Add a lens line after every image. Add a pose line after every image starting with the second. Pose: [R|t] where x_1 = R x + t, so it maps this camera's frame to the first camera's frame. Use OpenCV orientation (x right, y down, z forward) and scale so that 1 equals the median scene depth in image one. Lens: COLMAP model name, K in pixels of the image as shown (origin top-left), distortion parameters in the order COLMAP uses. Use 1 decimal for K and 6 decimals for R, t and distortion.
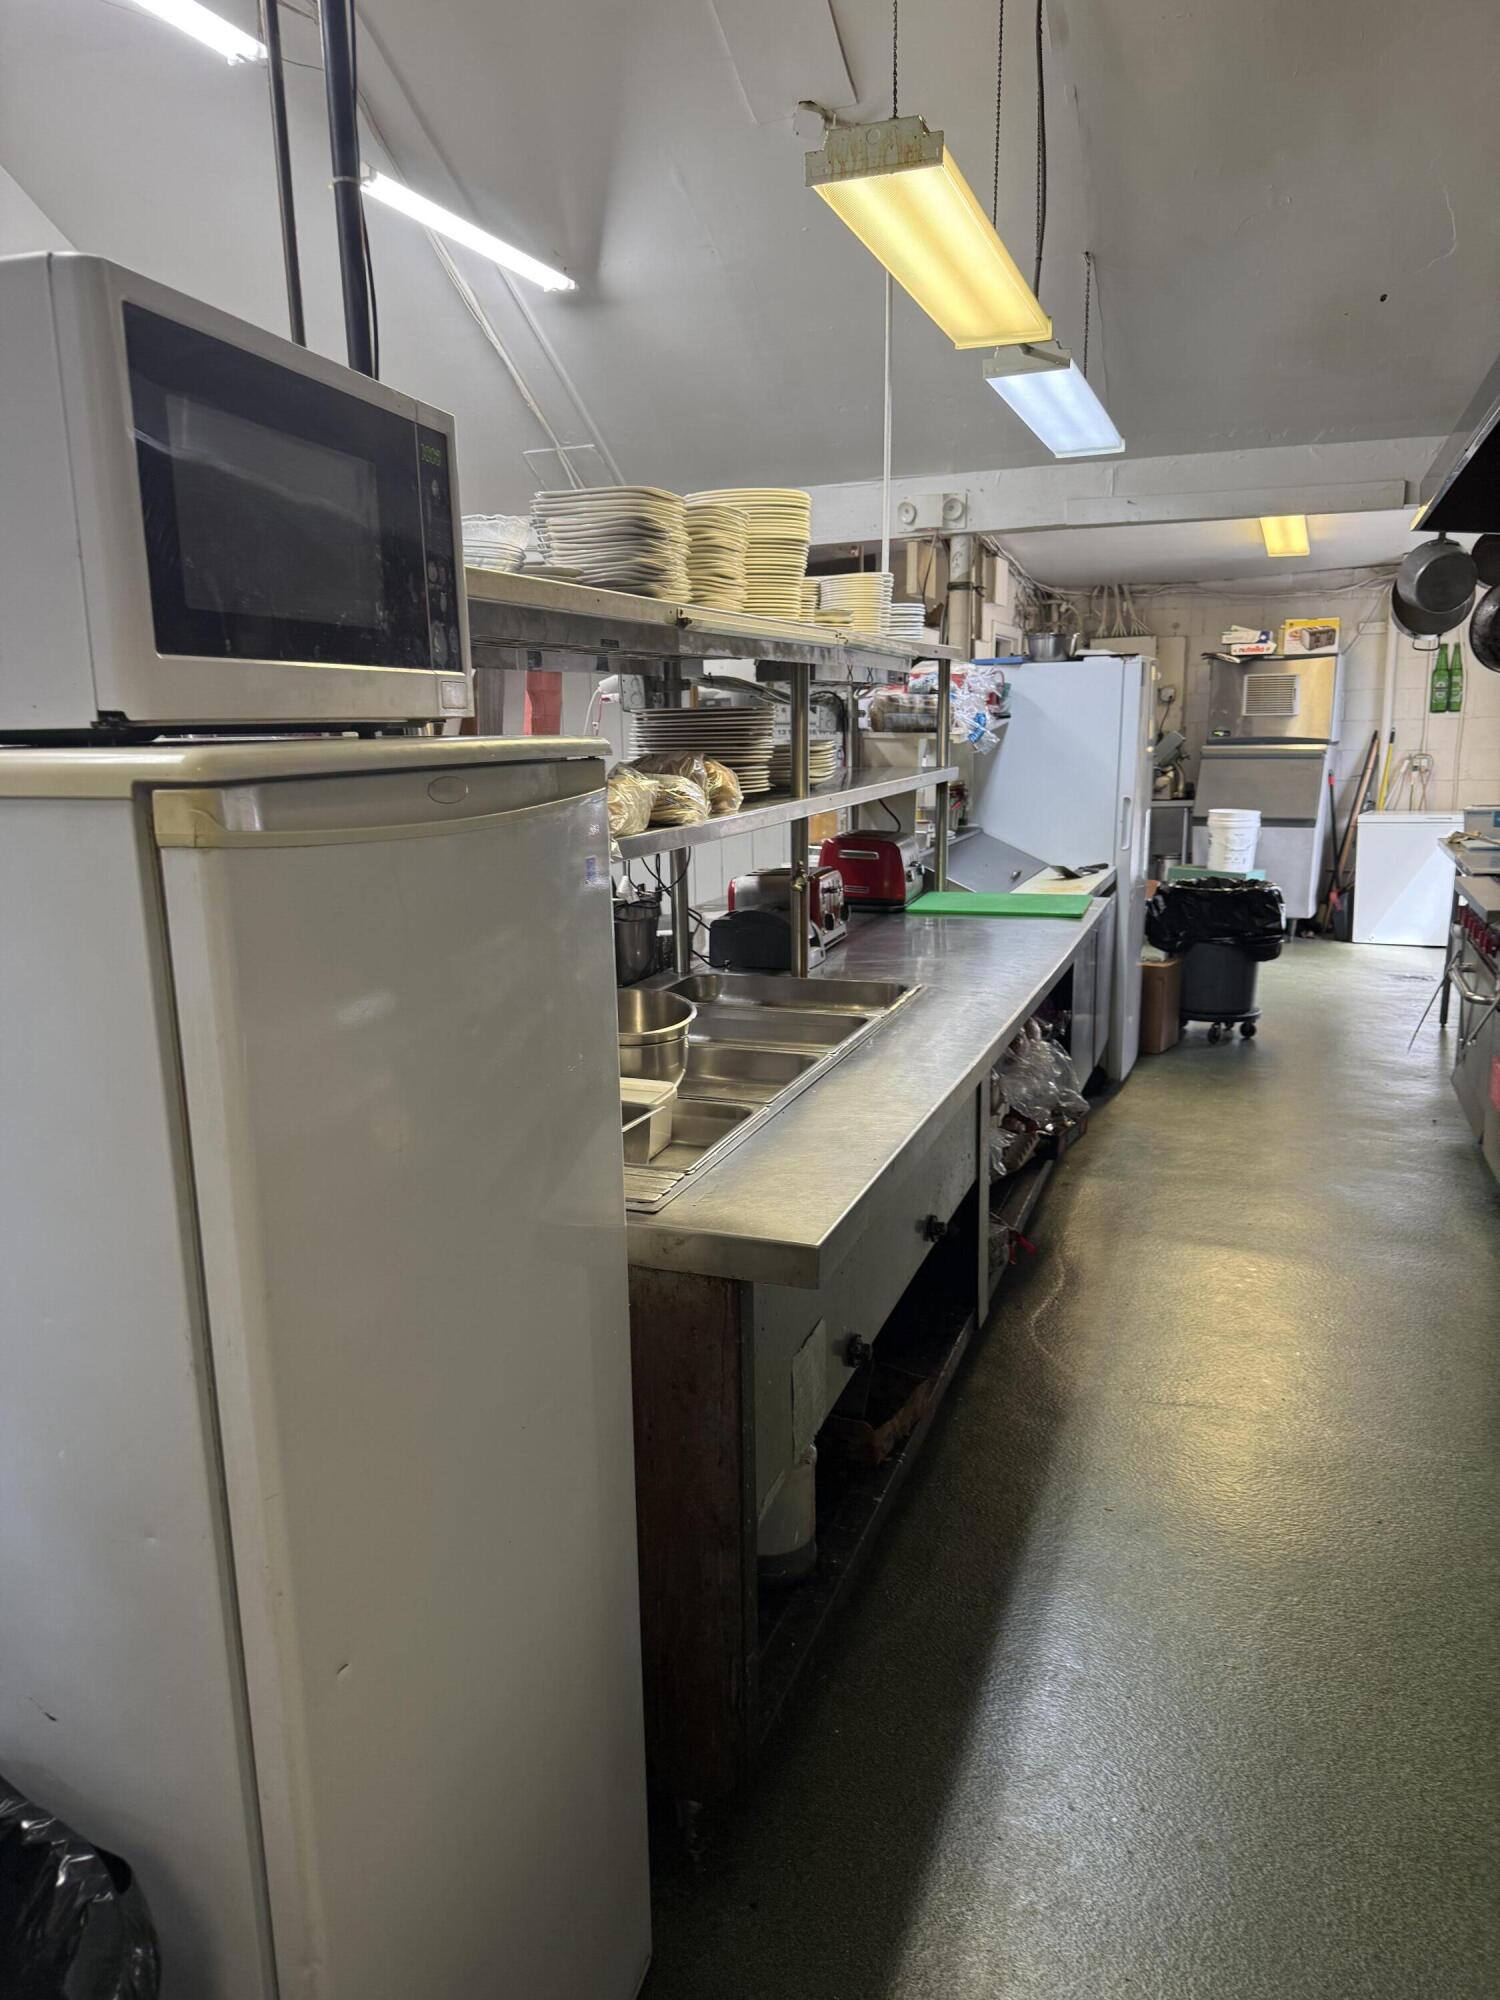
lens RADIAL K [[1375.9, 0, 750.0], [0, 1375.9, 1000.0], [0, 0, 1]] dist [0.148015, -0.295776]
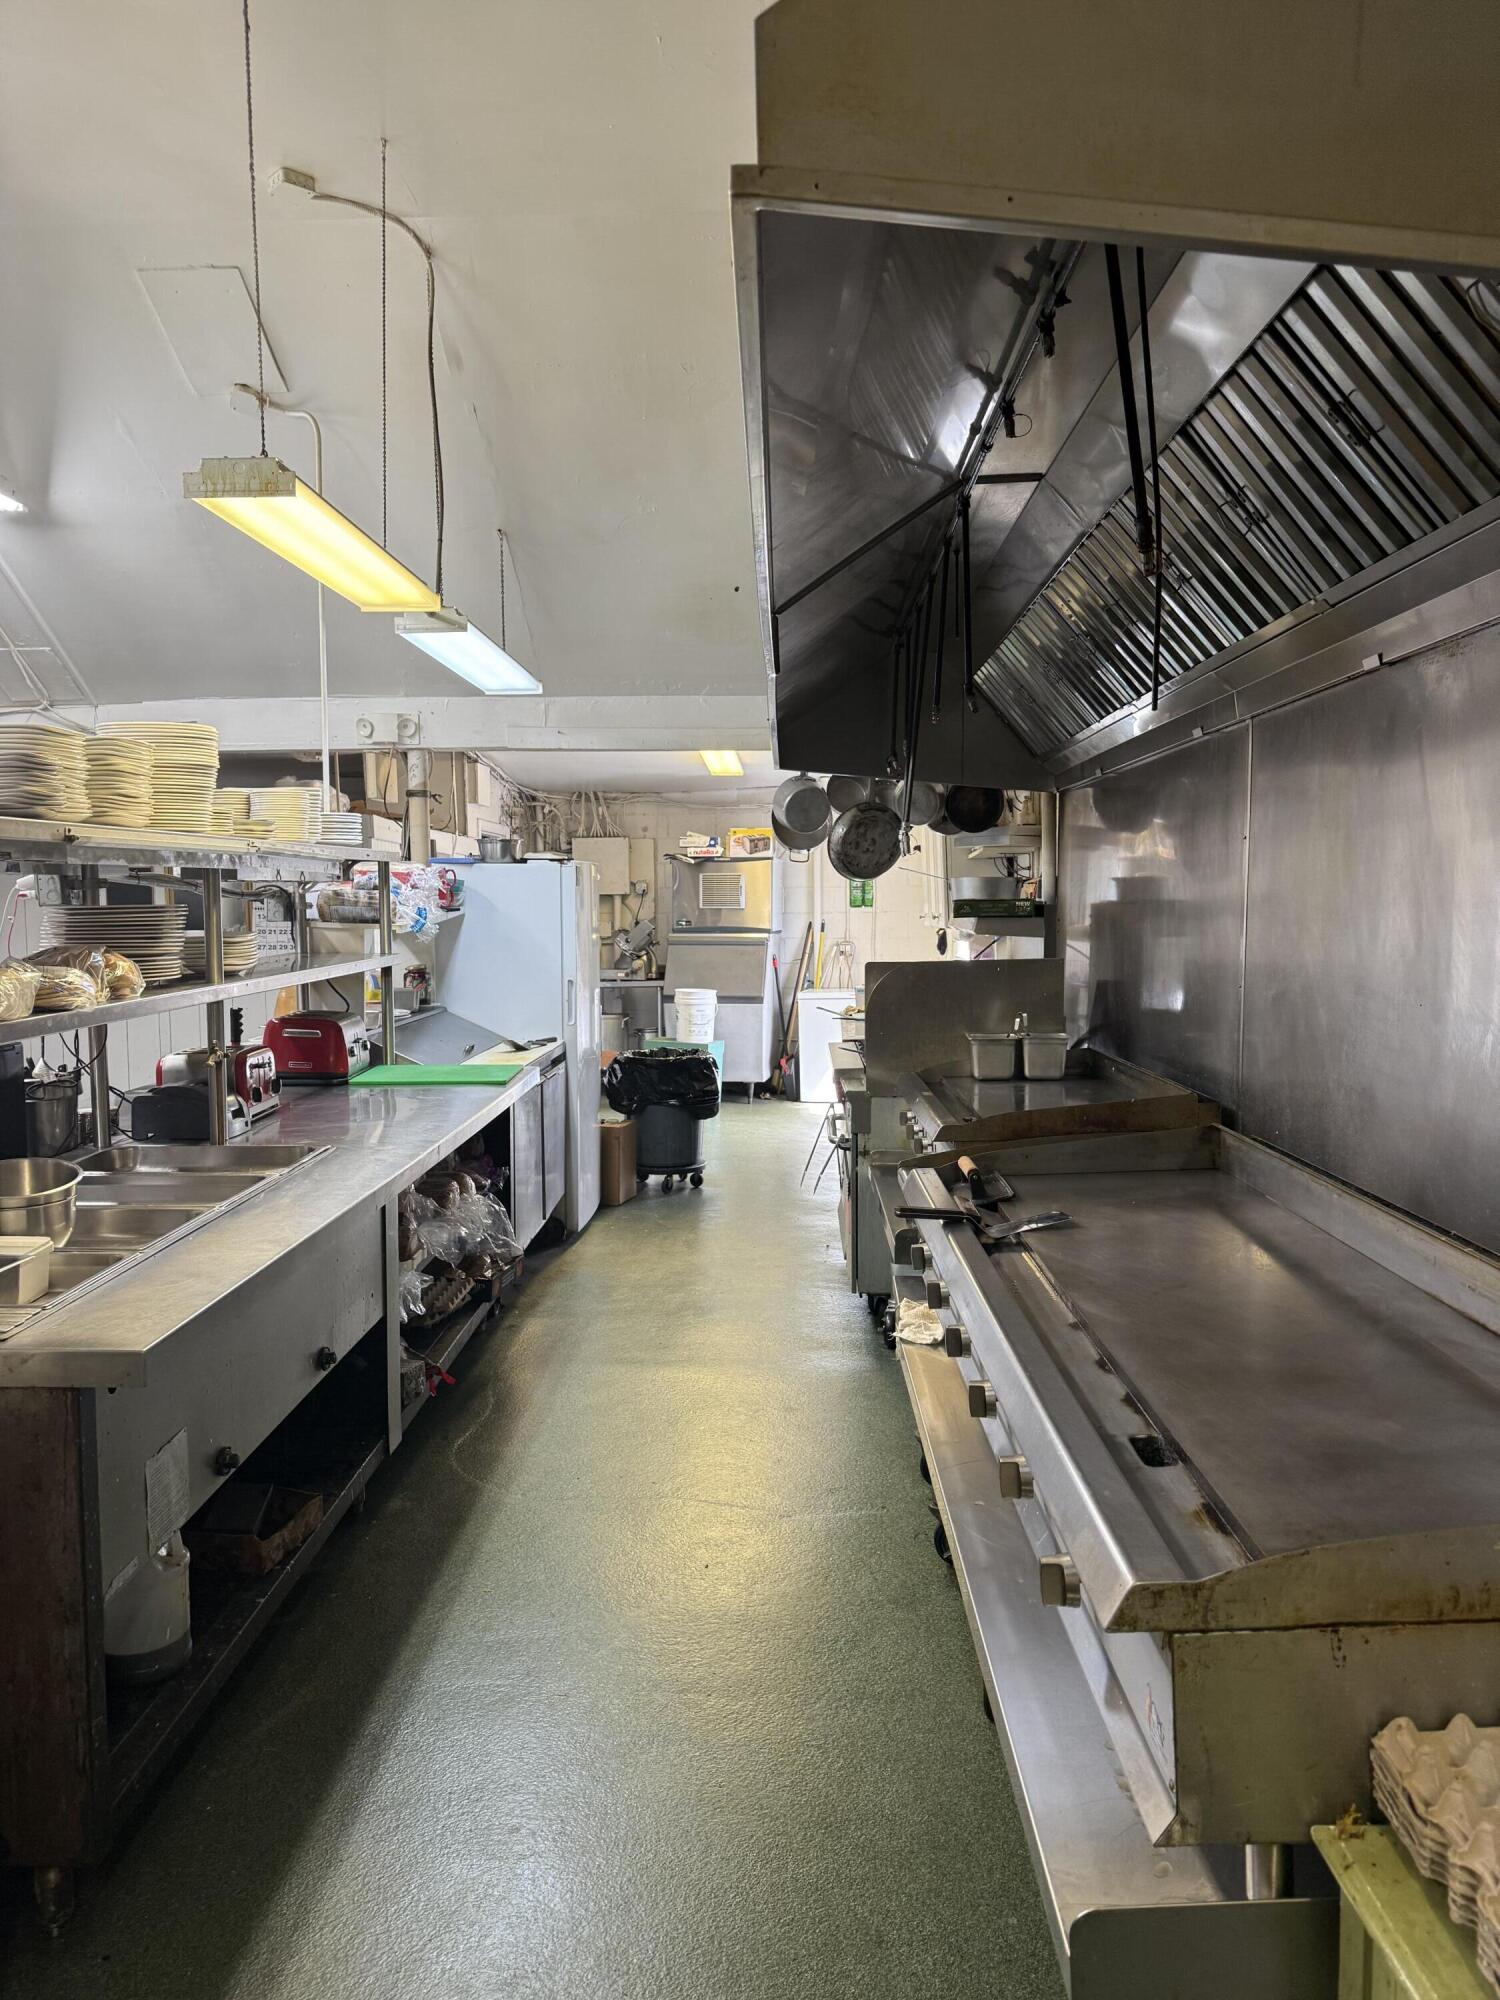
lens RADIAL K [[1375.9, 0, 750.0], [0, 1375.9, 1000.0], [0, 0, 1]] dist [0.148015, -0.295776]
pose [[0.948627, -0.013026, 0.316127, 0.055766], [0.053128, 0.991523, -0.118570, 0.014764], [-0.311903, 0.129274, 0.941278, -0.124089]]
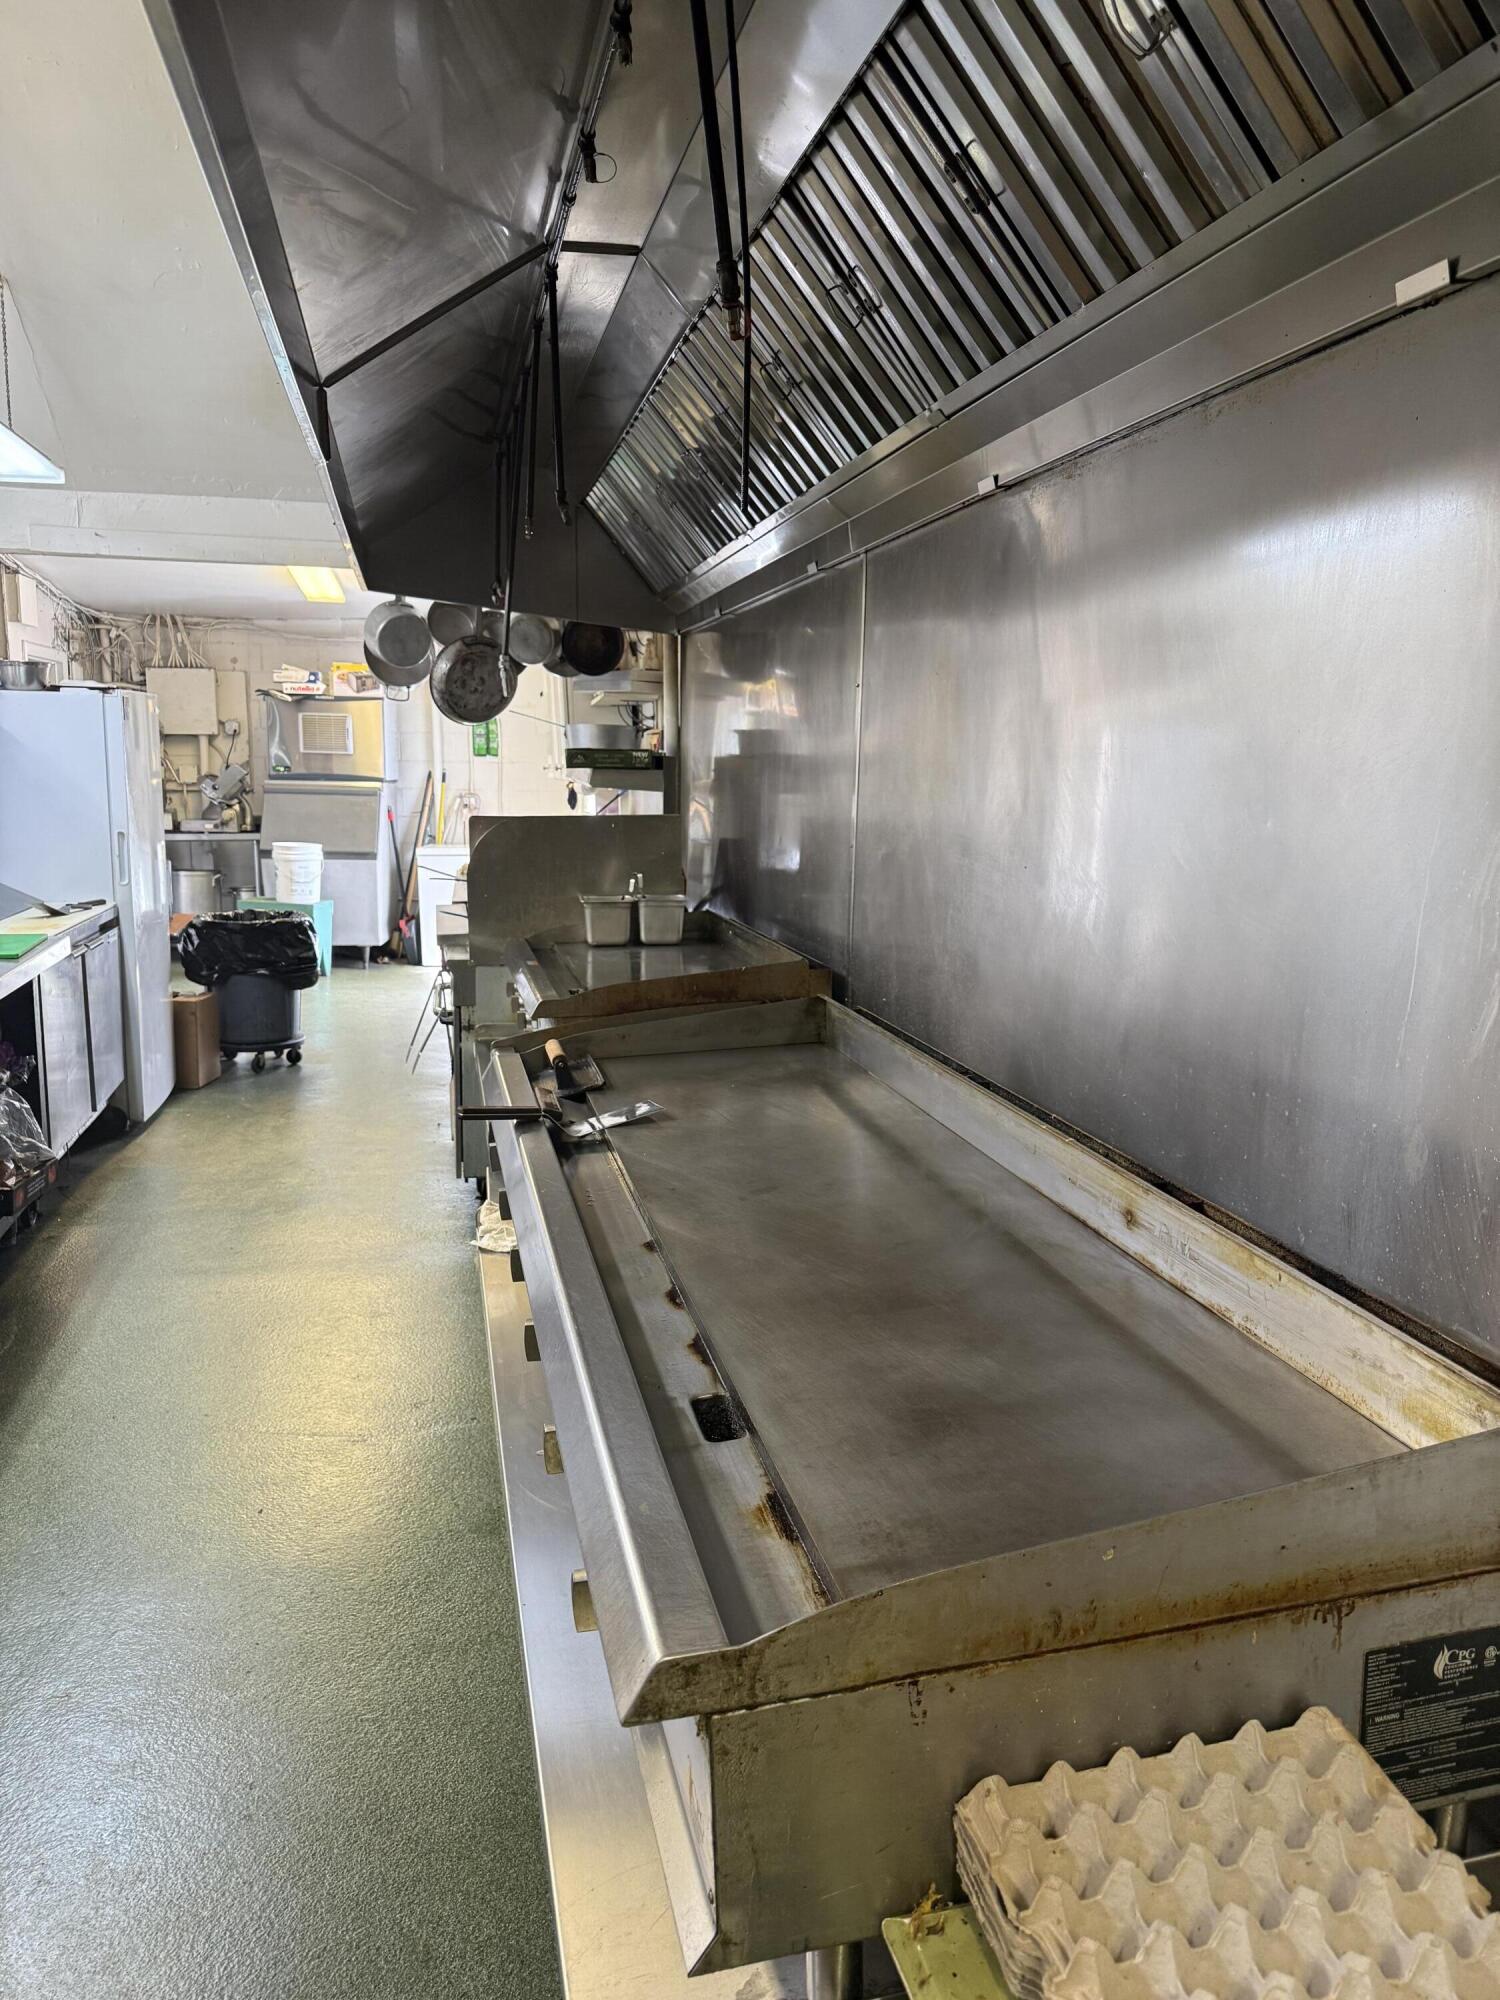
lens RADIAL K [[1371.2, 0, 754.2], [0, 1371.2, 997.1], [0, 0, 1]] dist [0.134554, -0.296131]
pose [[0.838064, -0.065817, 0.541588, 0.115536], [0.078390, 0.996923, -0.000151, 0.005613], [-0.539911, 0.042582, 0.840644, -0.061383]]
